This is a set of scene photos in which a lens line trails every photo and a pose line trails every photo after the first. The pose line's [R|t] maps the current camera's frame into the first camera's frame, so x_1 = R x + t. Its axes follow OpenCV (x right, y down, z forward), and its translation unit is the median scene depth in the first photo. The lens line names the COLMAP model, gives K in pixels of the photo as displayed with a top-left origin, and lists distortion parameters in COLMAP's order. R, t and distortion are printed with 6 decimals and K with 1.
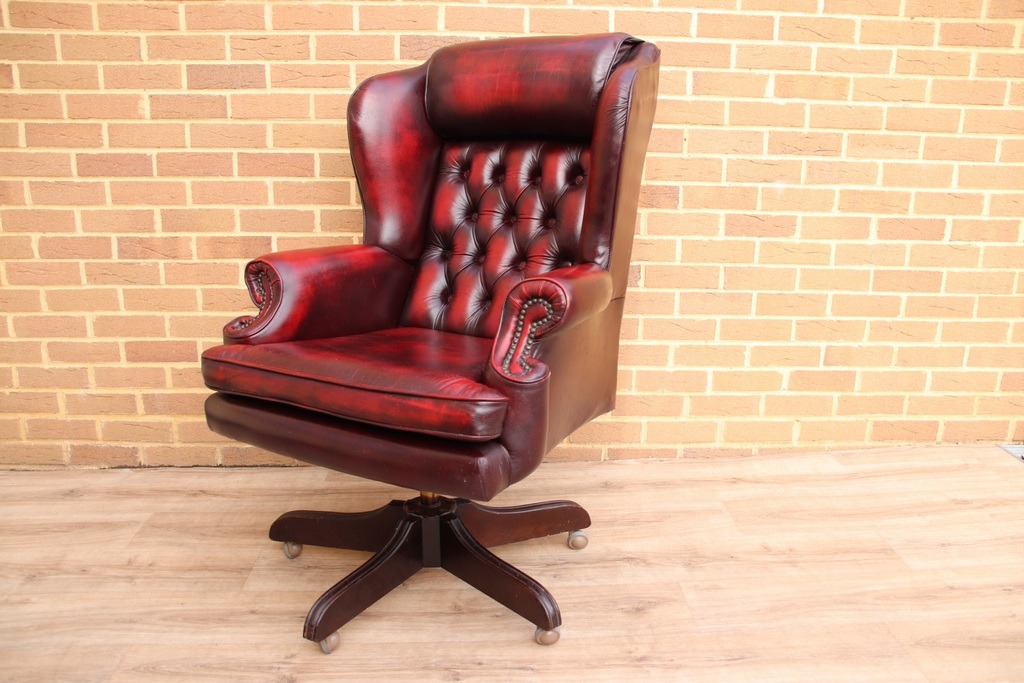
lens RADIAL K [[860.5, 0, 512.9], [0, 860.5, 351.9], [0, 0, 1]] dist [-0.129790, 0.119704]
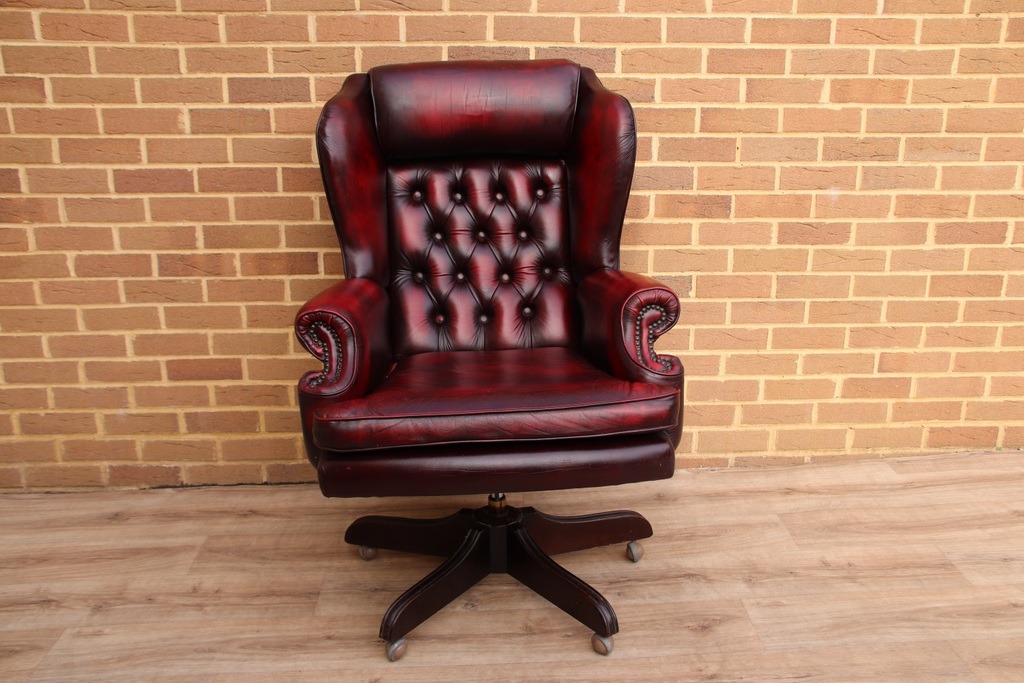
lens RADIAL K [[957.3, 0, 518.4], [0, 957.3, 351.1], [0, 0, 1]] dist [-0.024321, 0.000000]
pose [[0.999886, -0.014477, 0.004207, -0.059748], [0.014319, 0.999272, 0.035368, -0.058539], [-0.004716, -0.035304, 0.999365, -0.112137]]
